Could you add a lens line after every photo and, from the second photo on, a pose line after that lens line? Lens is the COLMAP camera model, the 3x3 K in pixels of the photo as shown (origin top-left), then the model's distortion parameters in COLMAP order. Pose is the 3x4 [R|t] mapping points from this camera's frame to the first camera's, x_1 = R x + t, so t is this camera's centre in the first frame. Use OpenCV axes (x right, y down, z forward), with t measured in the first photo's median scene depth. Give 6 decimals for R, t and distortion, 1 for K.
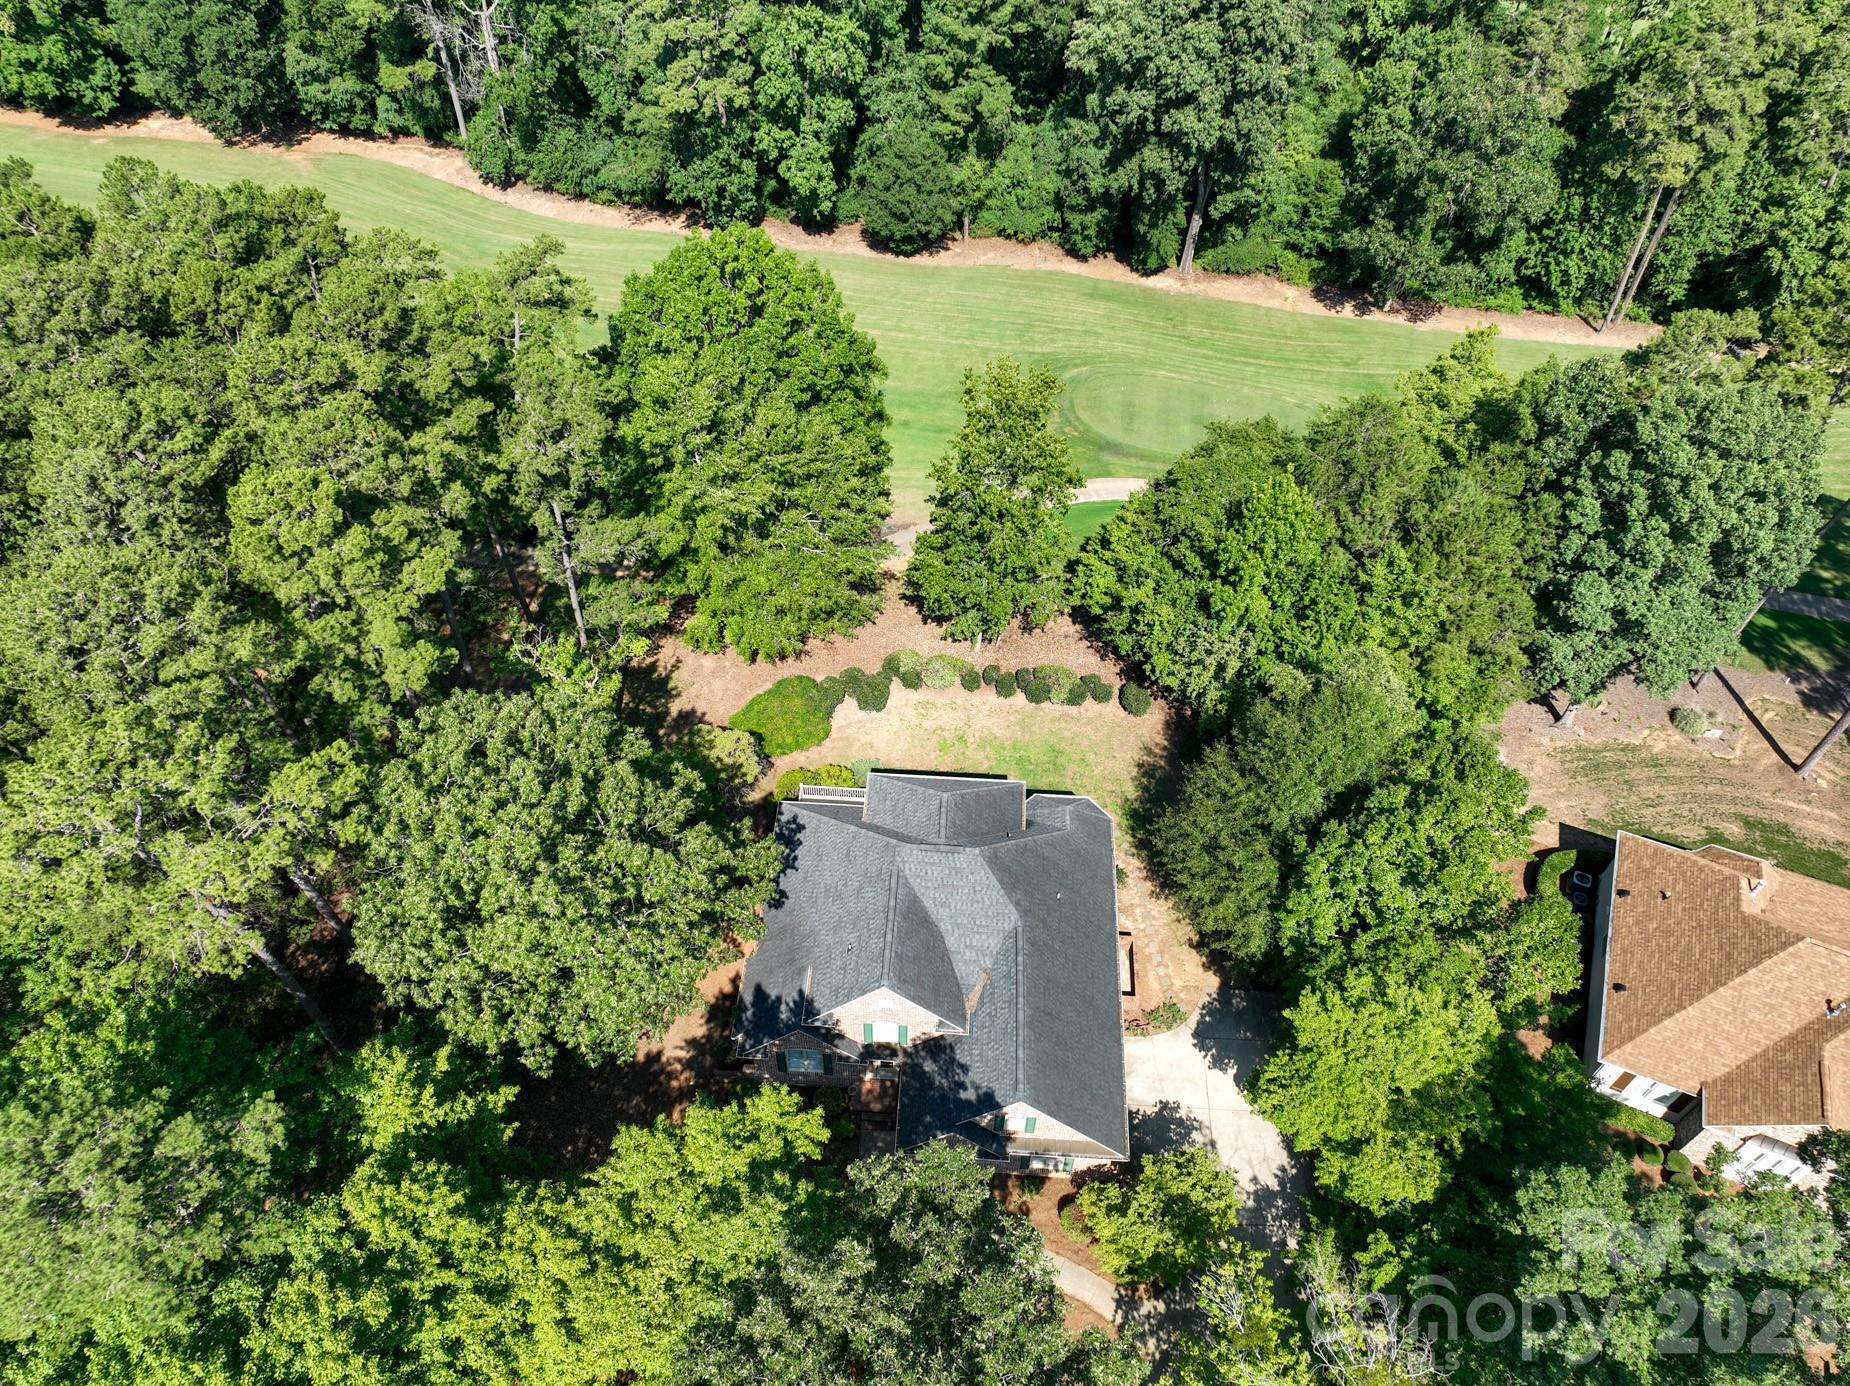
lens RADIAL K [[1344.1, 0, 921.3], [0, 1344.1, 691.0], [0, 0, 1]] dist [0.006520, 0.005831]
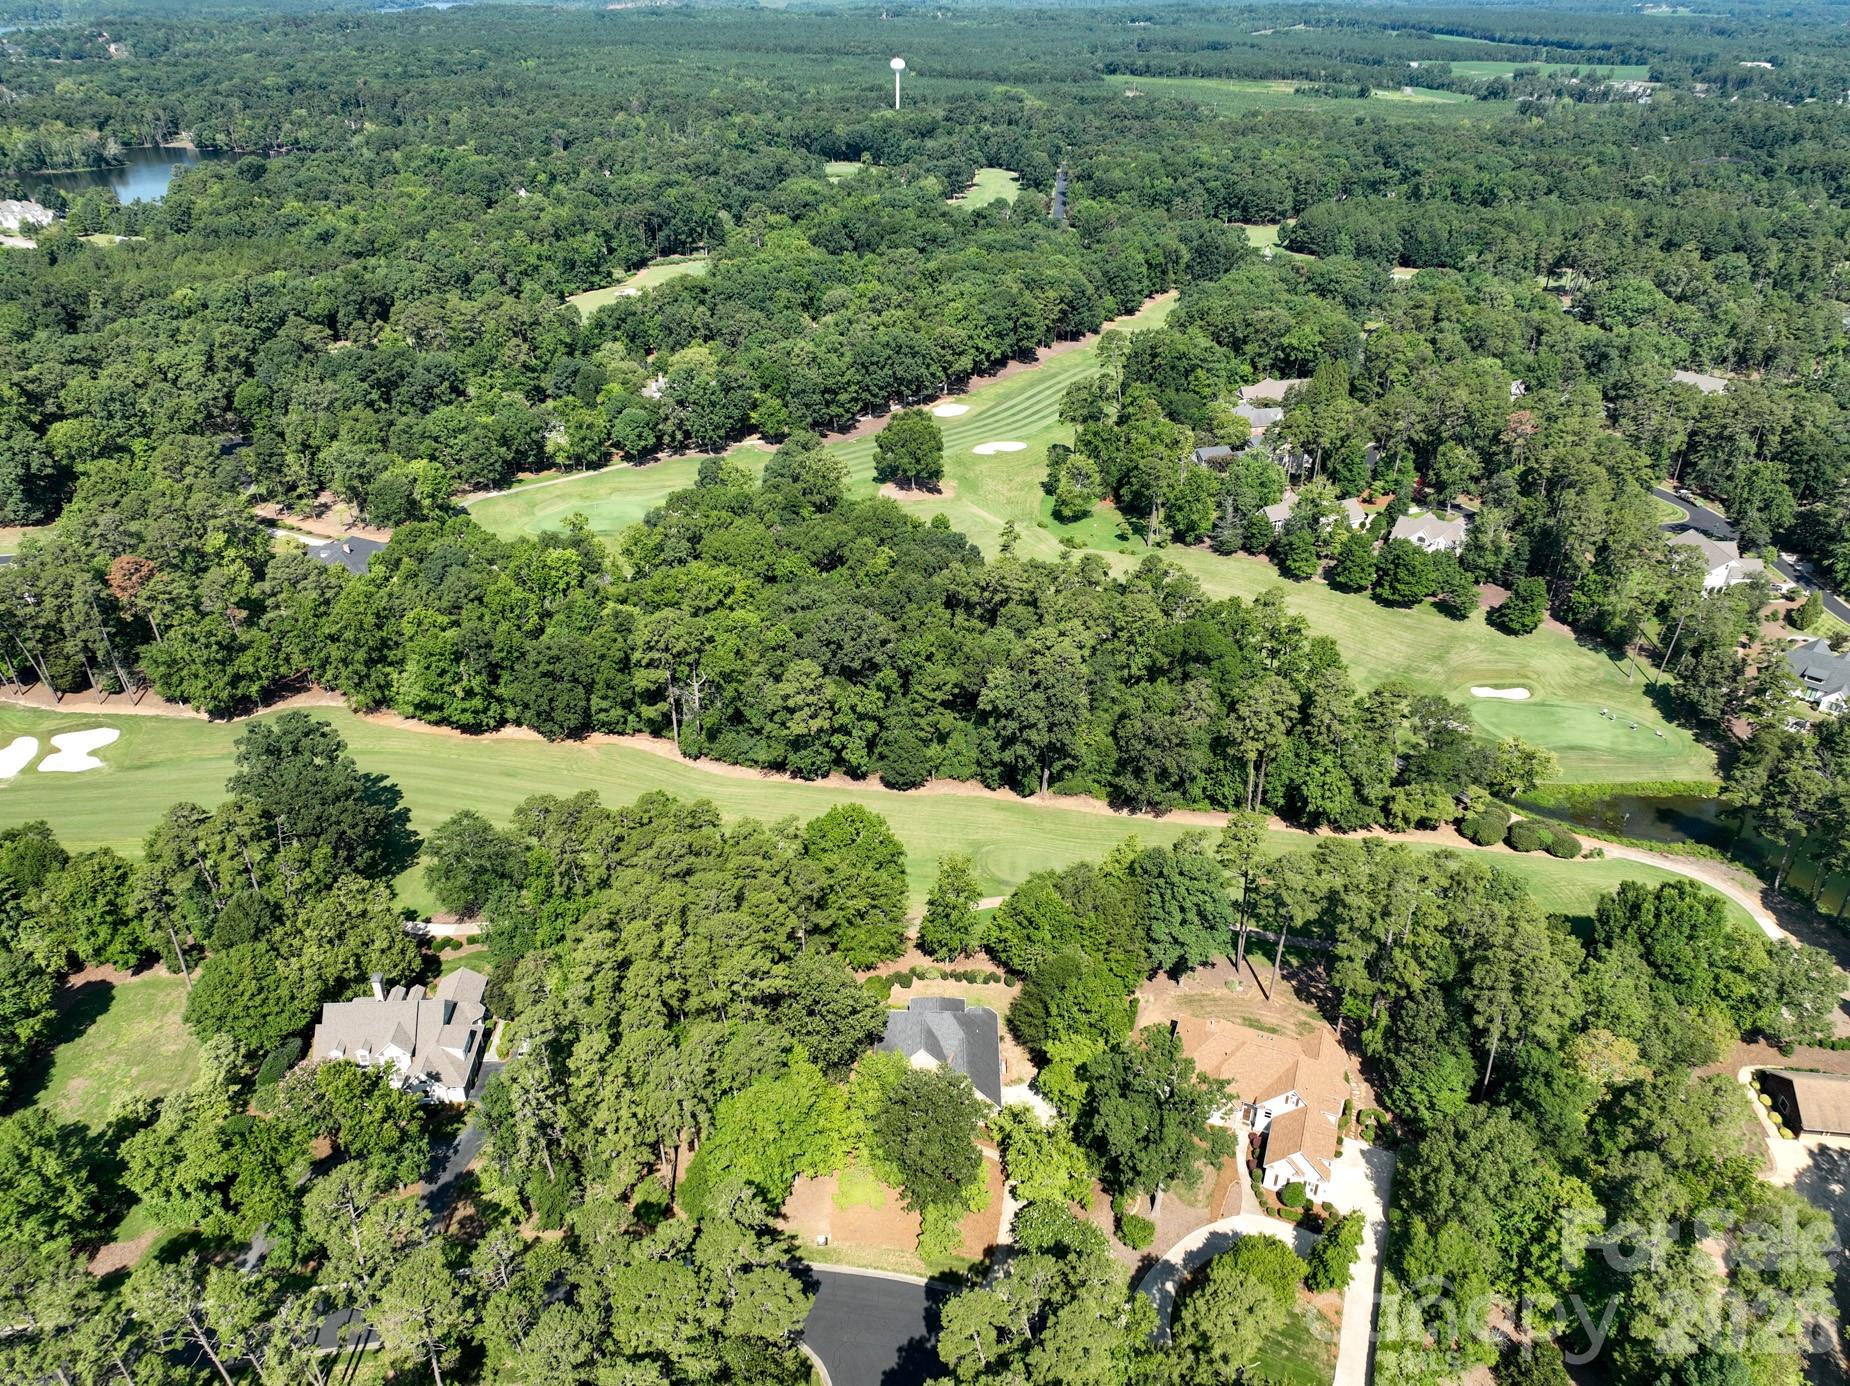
lens RADIAL K [[1344.1, 0, 919.8], [0, 1344.1, 691.9], [0, 0, 1]] dist [0.006520, 0.005831]
pose [[0.999306, -0.022135, 0.029966, -0.048298], [0.030618, 0.946218, -0.322078, 0.196885], [-0.021225, 0.322771, 0.946239, -1.021116]]
